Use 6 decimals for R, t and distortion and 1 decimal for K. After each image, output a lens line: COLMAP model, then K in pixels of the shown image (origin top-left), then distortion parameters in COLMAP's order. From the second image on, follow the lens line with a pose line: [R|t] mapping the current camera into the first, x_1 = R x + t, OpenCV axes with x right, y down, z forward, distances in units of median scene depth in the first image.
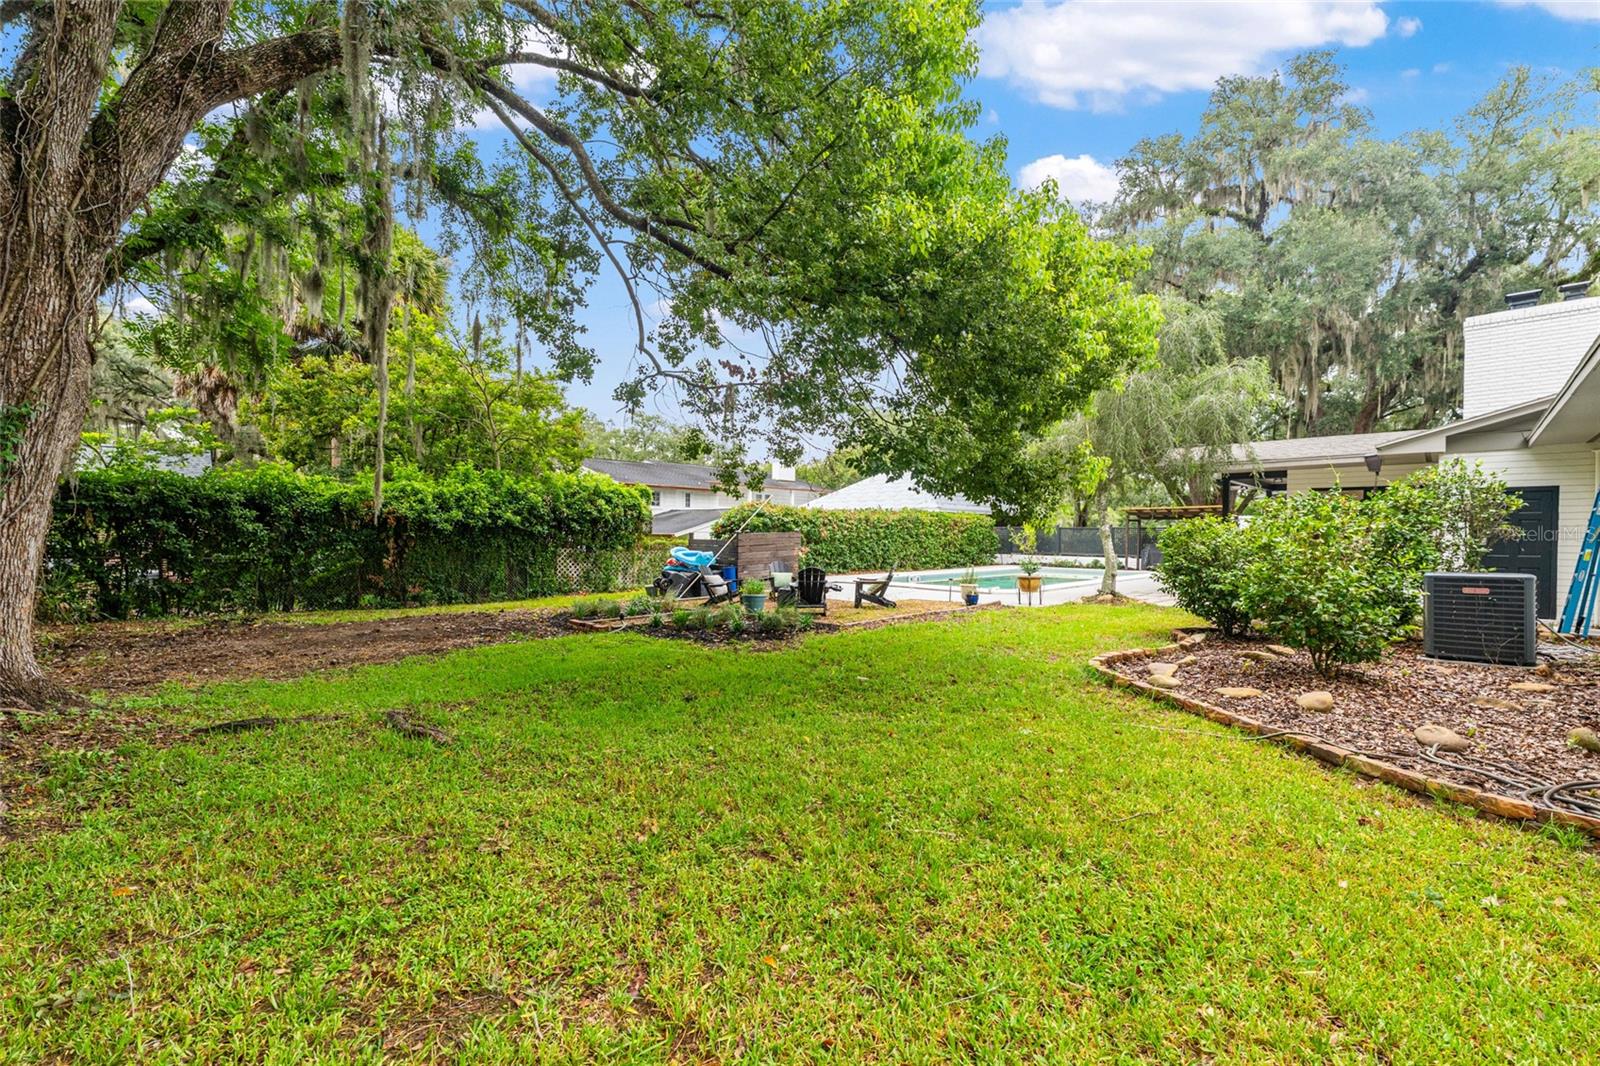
lens RADIAL K [[666.0, 0, 807.2], [0, 666.0, 537.6], [0, 0, 1]] dist [-0.002852, 0.000058]
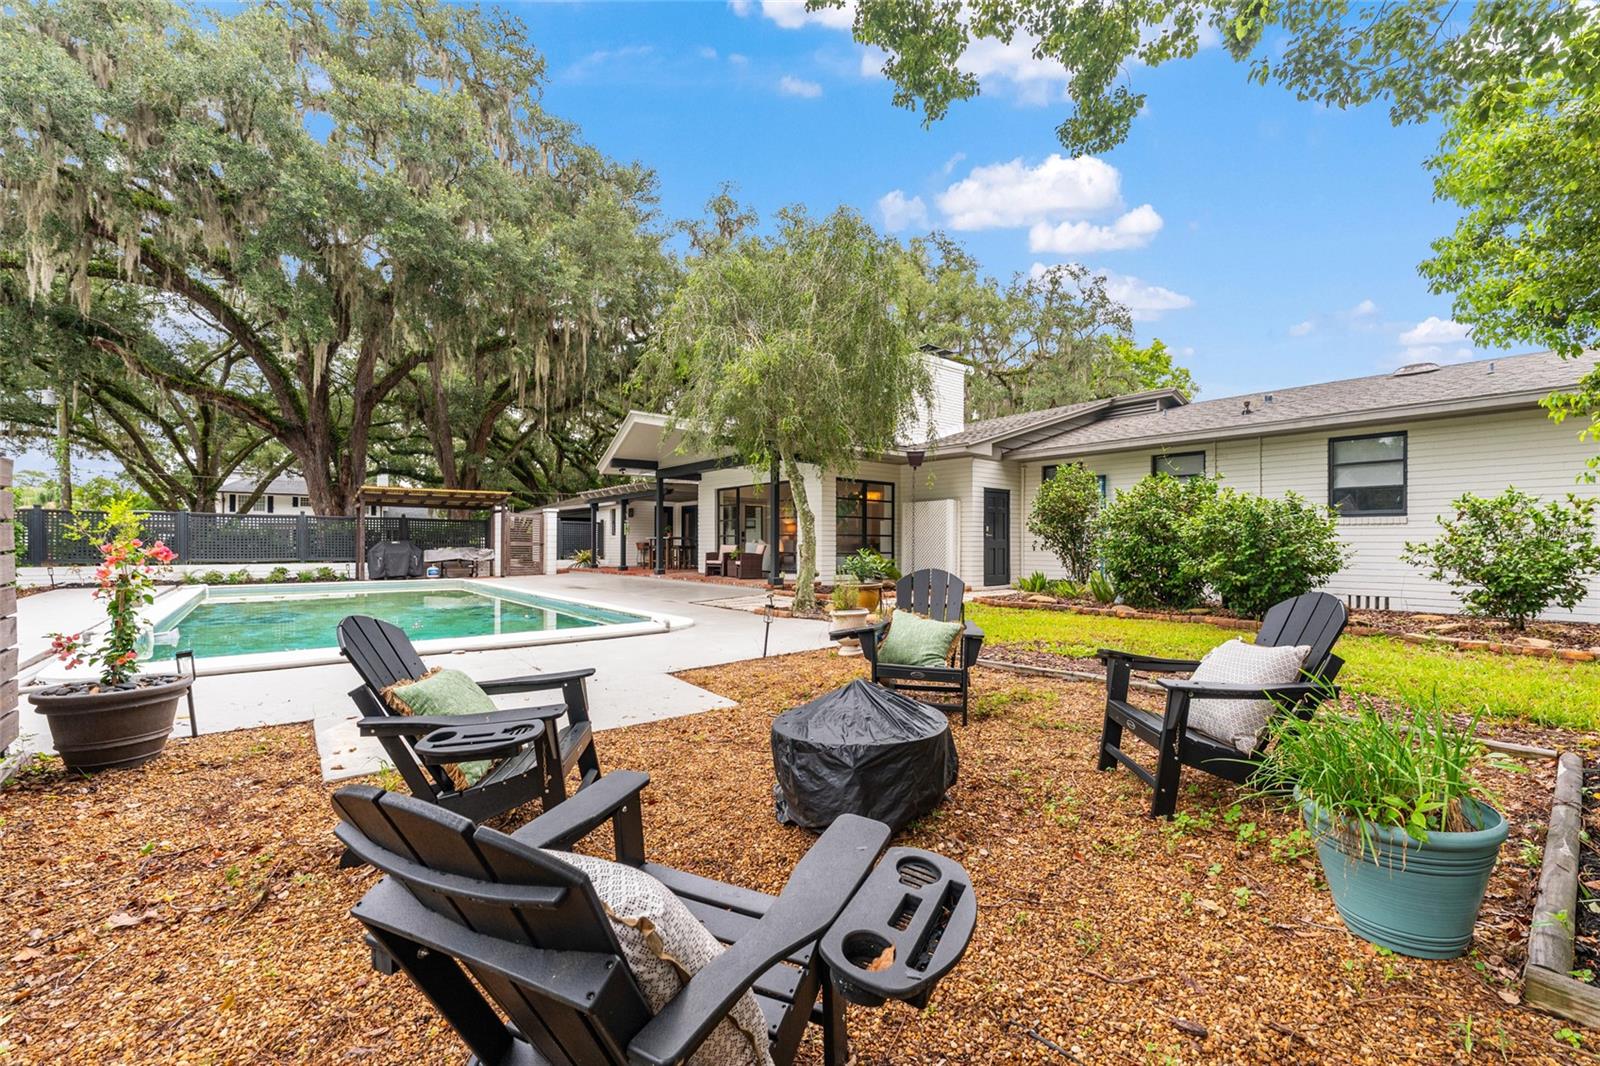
lens RADIAL K [[639.9, 0, 807.3], [0, 639.9, 540.6], [0, 0, 1]] dist [0.000724, -0.000442]
pose [[0.105725, -0.003810, 0.994388, -0.118749], [0.005651, 0.999979, 0.003230, 0.010990], [-0.994379, 0.005277, 0.105744, 0.566487]]
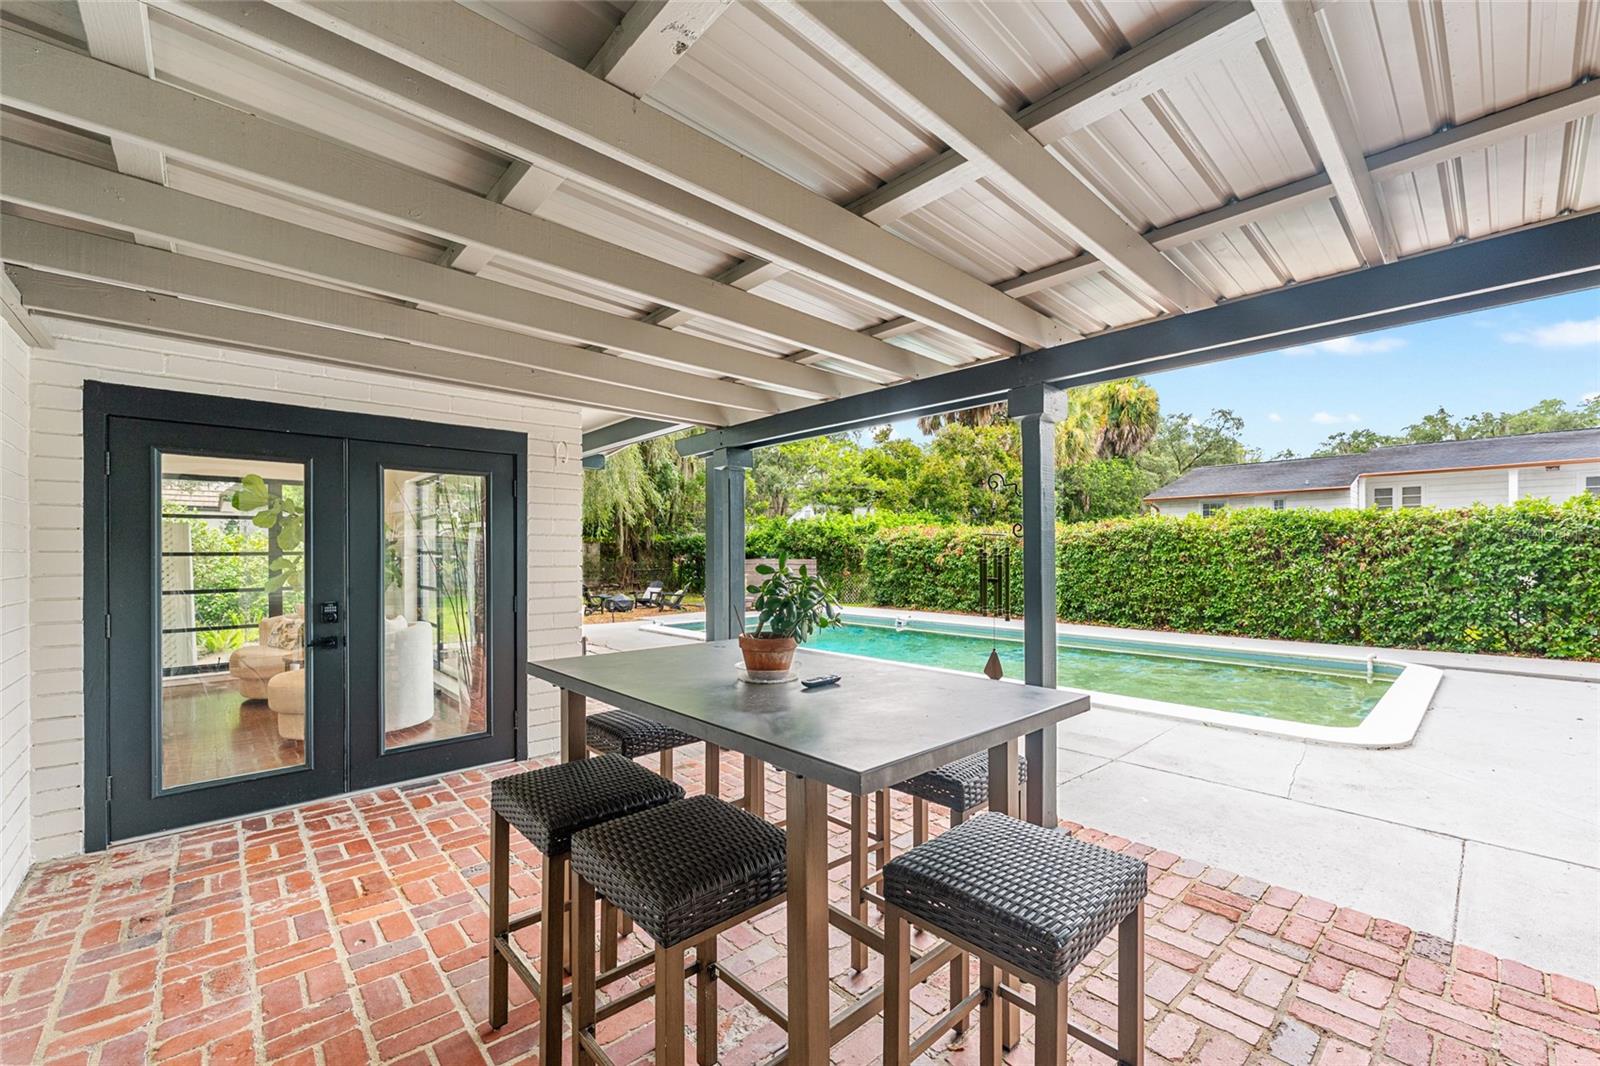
lens RADIAL K [[647.0, 0, 814.8], [0, 647.0, 557.8], [0, 0, 1]] dist [0.001615, 0.000397]
pose [[-0.047570, -0.000536, -0.998868, 0.782987], [-0.002768, 0.999996, -0.000405, -0.007679], [0.998864, 0.002746, -0.047571, 0.845274]]
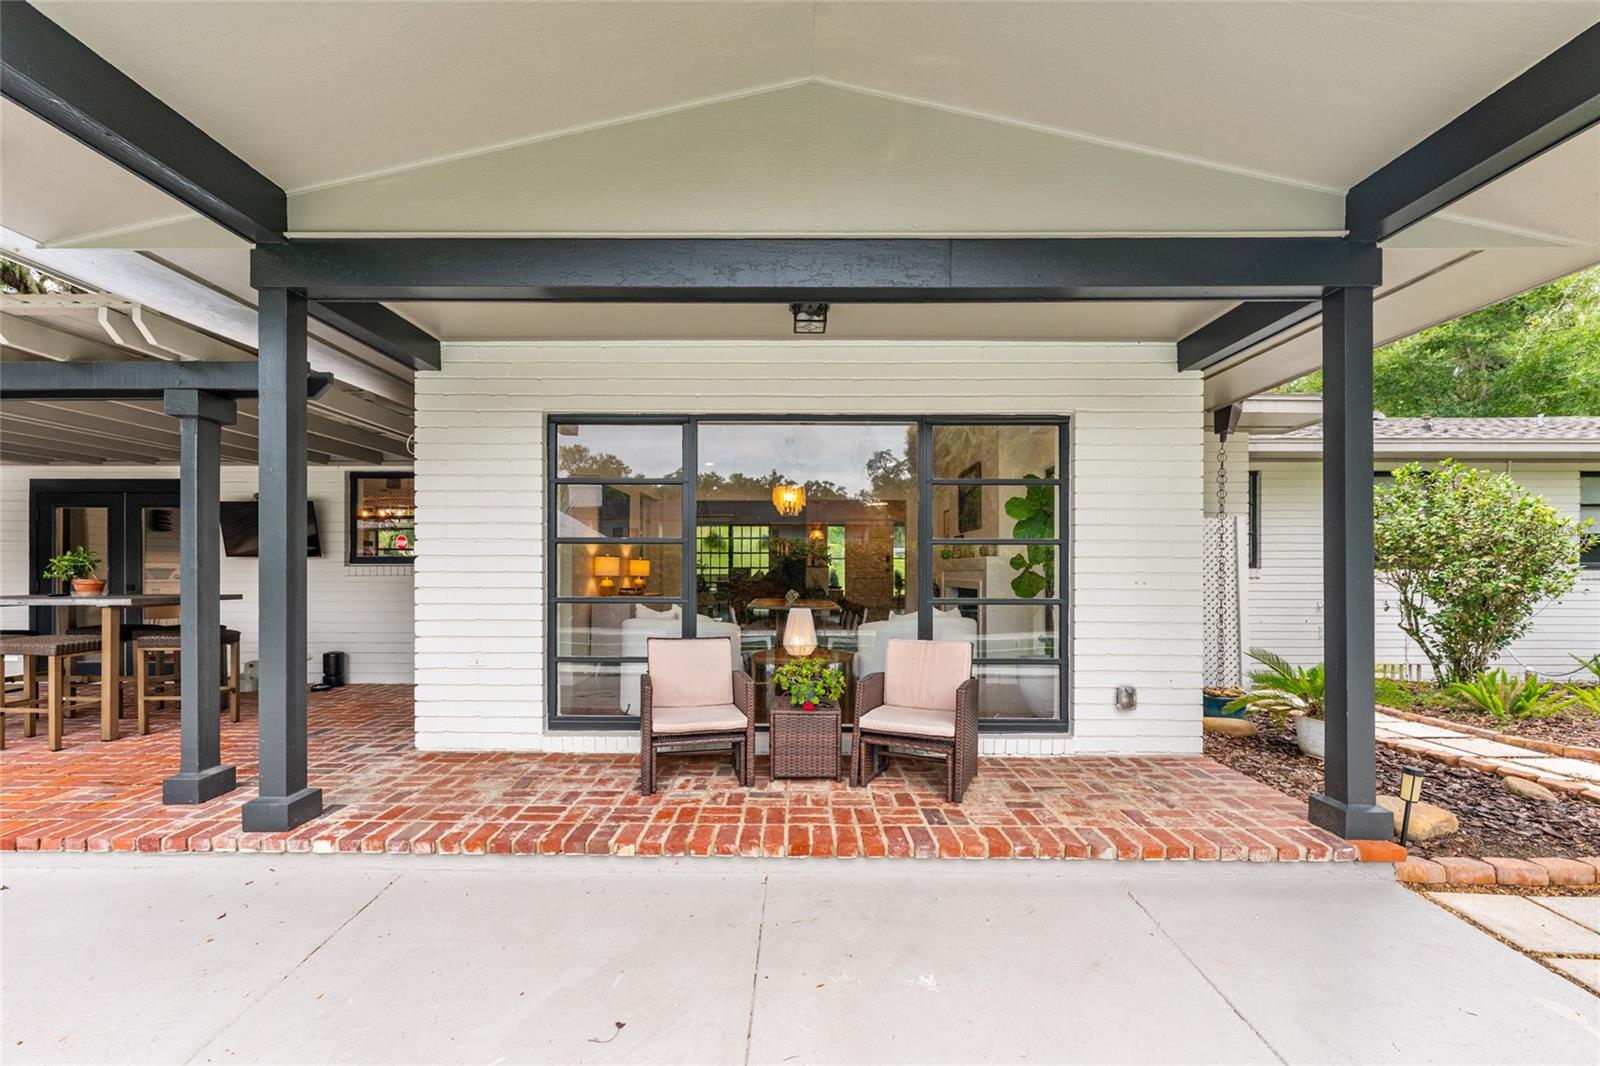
lens RADIAL K [[640.7, 0, 796.4], [0, 640.7, 569.7], [0, 0, 1]] dist [-0.001009, -0.000046]
pose [[-0.698057, -0.004198, 0.716030, 0.394396], [-0.001268, 0.999988, 0.004627, -0.002060], [-0.716041, 0.002322, -0.698054, 0.814488]]
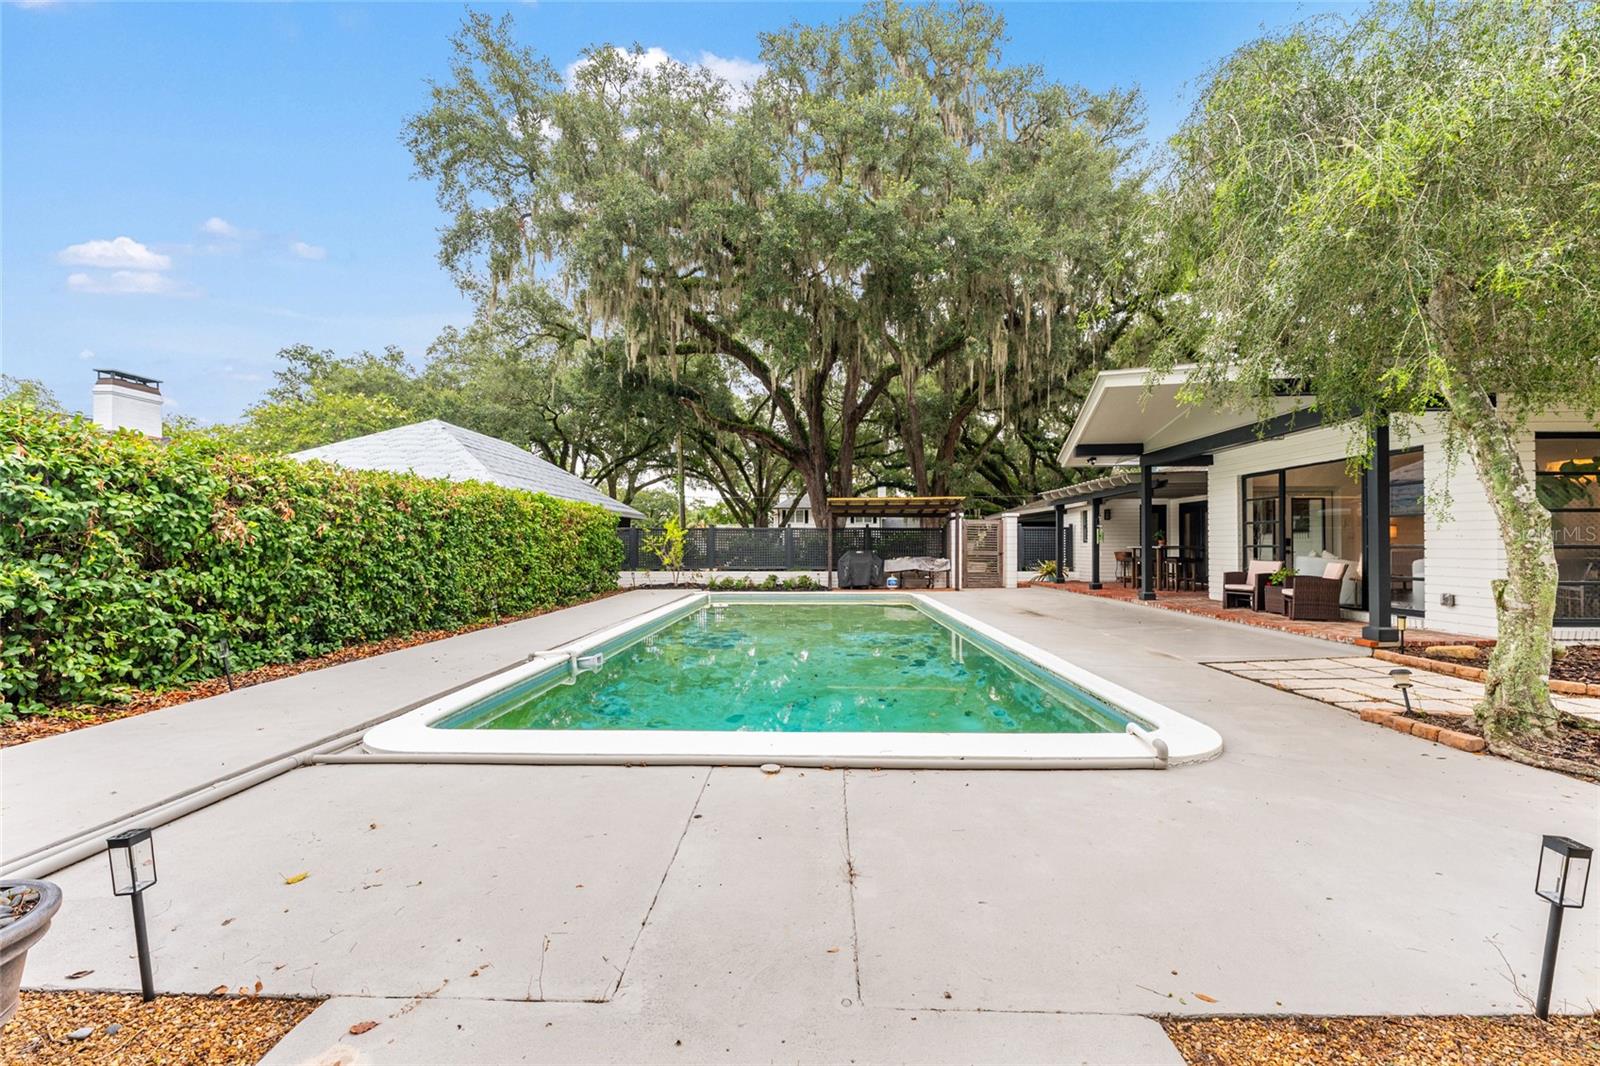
lens RADIAL K [[639.9, 0, 807.3], [0, 639.9, 540.6], [0, 0, 1]] dist [0.000724, -0.000442]
pose [[0.732560, -0.004364, 0.680689, 0.018504], [0.011904, 0.999909, -0.006400, 0.002759], [-0.680598, 0.012791, 0.732545, 0.612680]]
